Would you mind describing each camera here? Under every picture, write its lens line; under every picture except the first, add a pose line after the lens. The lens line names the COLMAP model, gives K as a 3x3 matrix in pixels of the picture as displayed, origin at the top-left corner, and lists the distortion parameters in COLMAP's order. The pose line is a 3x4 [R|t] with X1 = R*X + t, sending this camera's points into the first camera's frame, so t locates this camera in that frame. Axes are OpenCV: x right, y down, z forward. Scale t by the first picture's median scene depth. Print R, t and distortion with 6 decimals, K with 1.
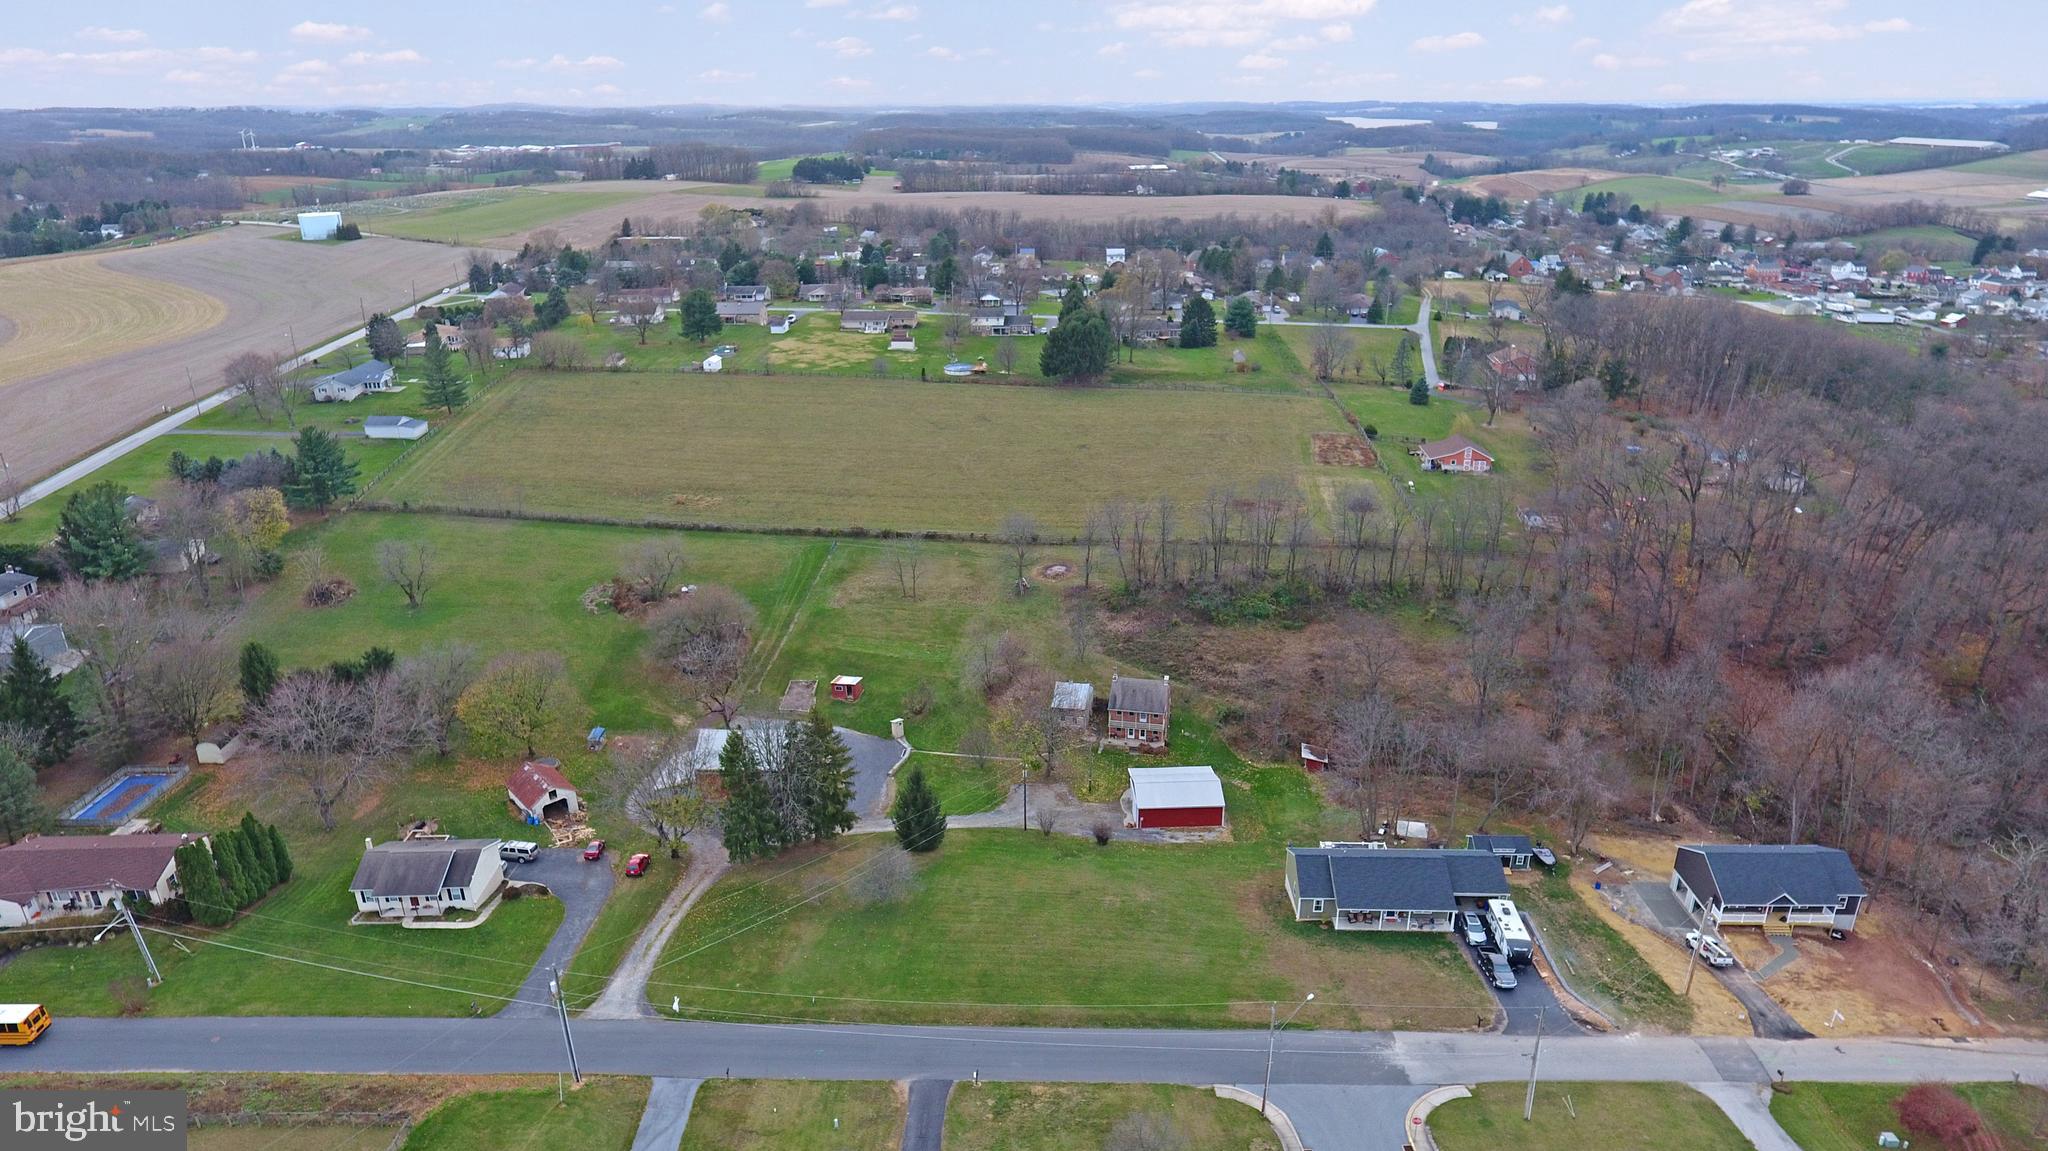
lens RADIAL K [[1208.8, 0, 1024.0], [0, 1208.8, 575.5], [0, 0, 1]] dist [-0.008703, 0.000005]
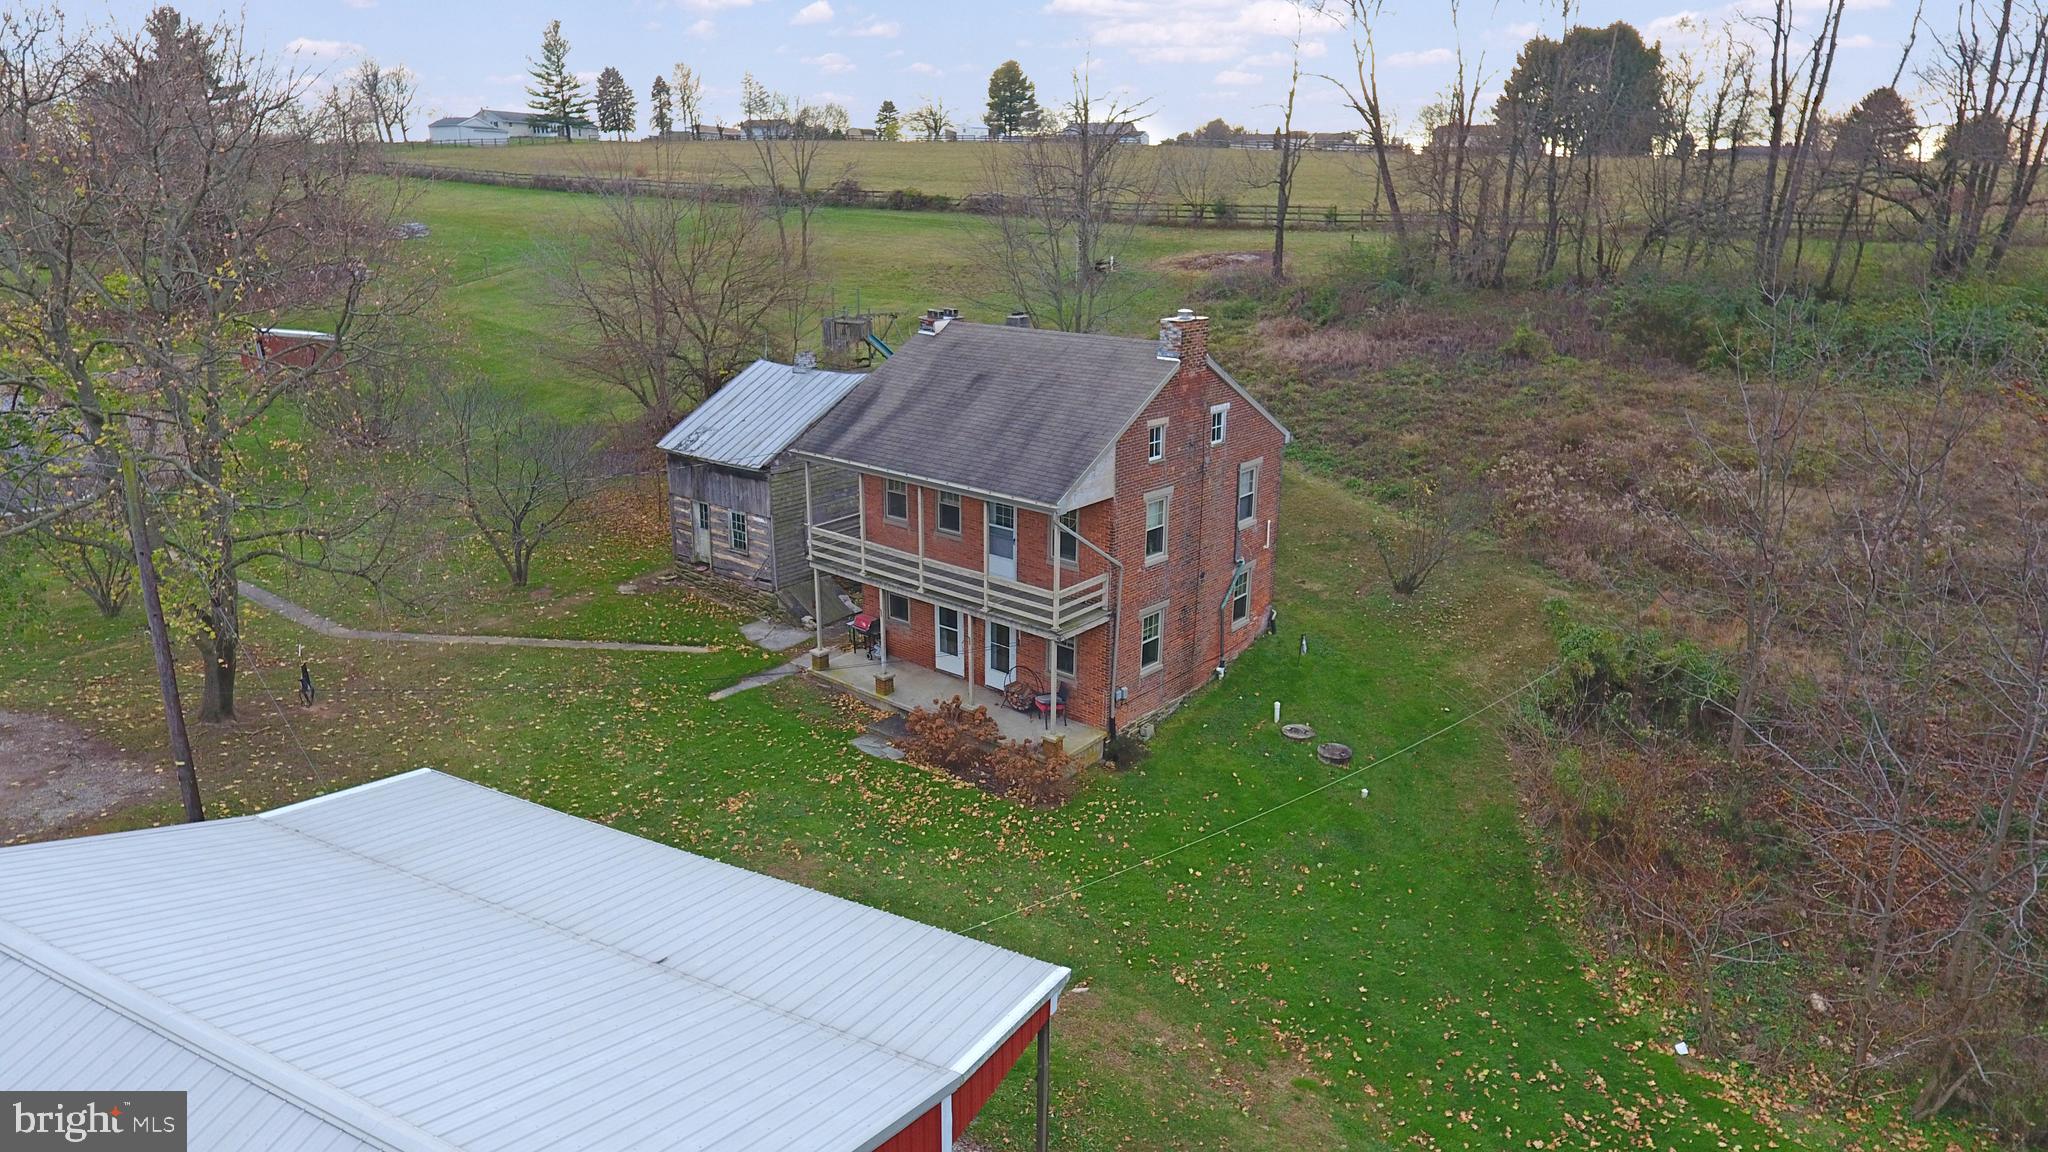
lens RADIAL K [[1193.8, 0, 1024.0], [0, 1193.8, 576.0], [0, 0, 1]] dist [-0.003896, 0.000126]
pose [[0.881664, 0.159786, -0.444001, 0.150486], [-0.184614, 0.982726, -0.012931, 0.106313], [0.434265, 0.093369, 0.895933, 0.745409]]
